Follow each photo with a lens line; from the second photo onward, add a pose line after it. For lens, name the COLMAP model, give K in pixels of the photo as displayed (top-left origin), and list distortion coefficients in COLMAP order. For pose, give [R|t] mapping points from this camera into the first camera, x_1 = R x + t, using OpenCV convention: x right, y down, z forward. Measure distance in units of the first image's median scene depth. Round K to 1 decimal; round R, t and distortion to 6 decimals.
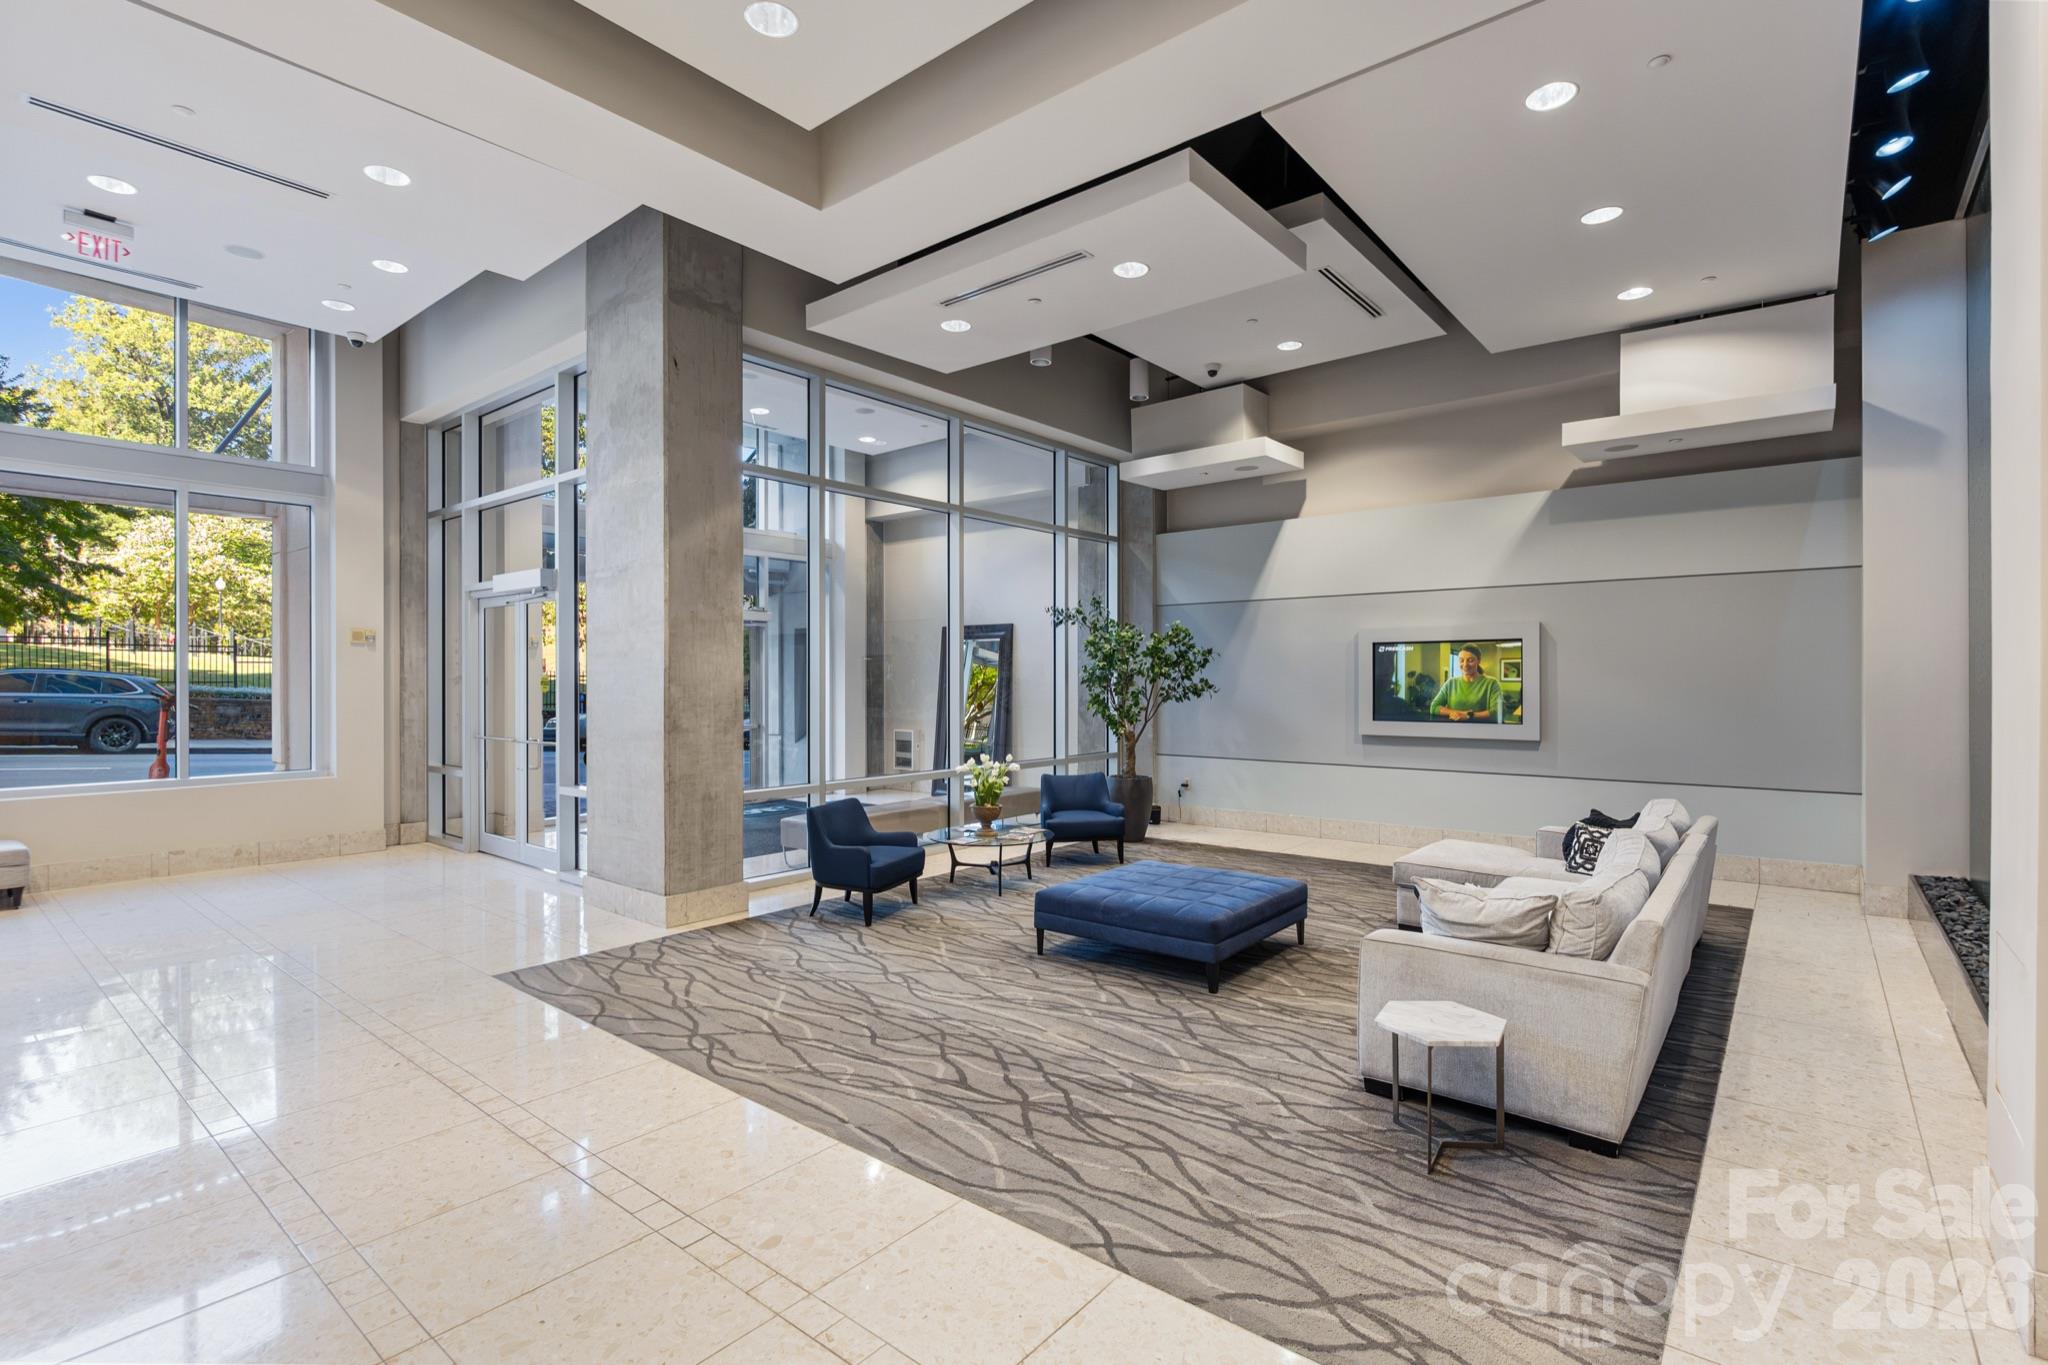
lens RADIAL K [[955.8, 0, 1027.1], [0, 955.8, 679.7], [0, 0, 1]] dist [-0.006200, 0.000167]
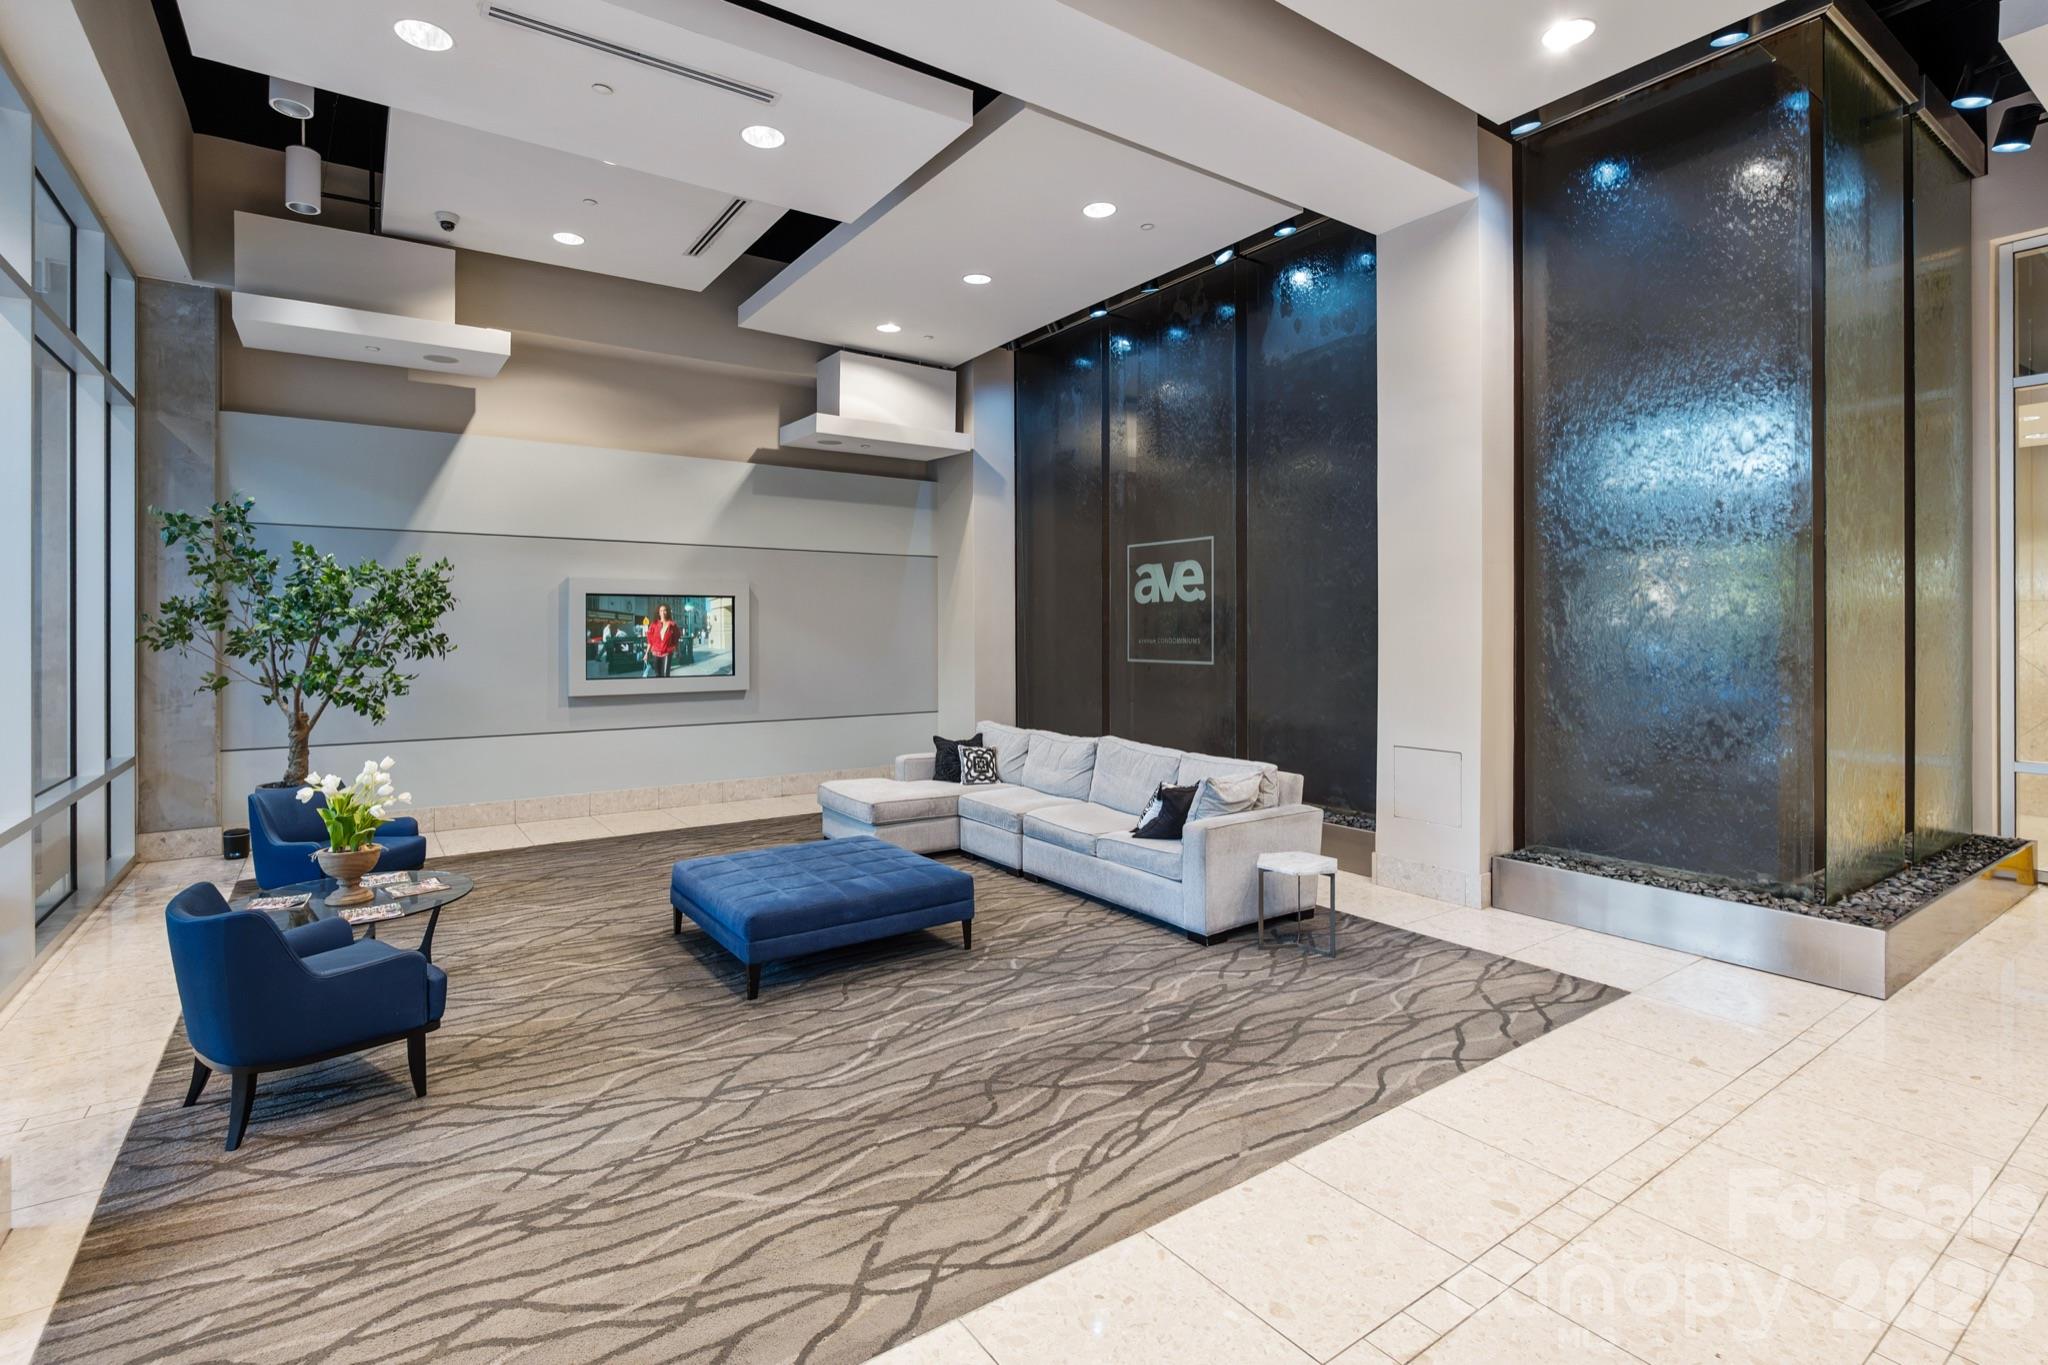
lens RADIAL K [[955.8, 0, 1027.7], [0, 955.8, 633.0], [0, 0, 1]] dist [-0.006200, 0.000167]
pose [[0.272265, -0.001139, 0.962222, -0.801075], [0.002617, 0.999996, 0.000444, -0.001359], [-0.962219, 0.002397, 0.272267, 0.718225]]
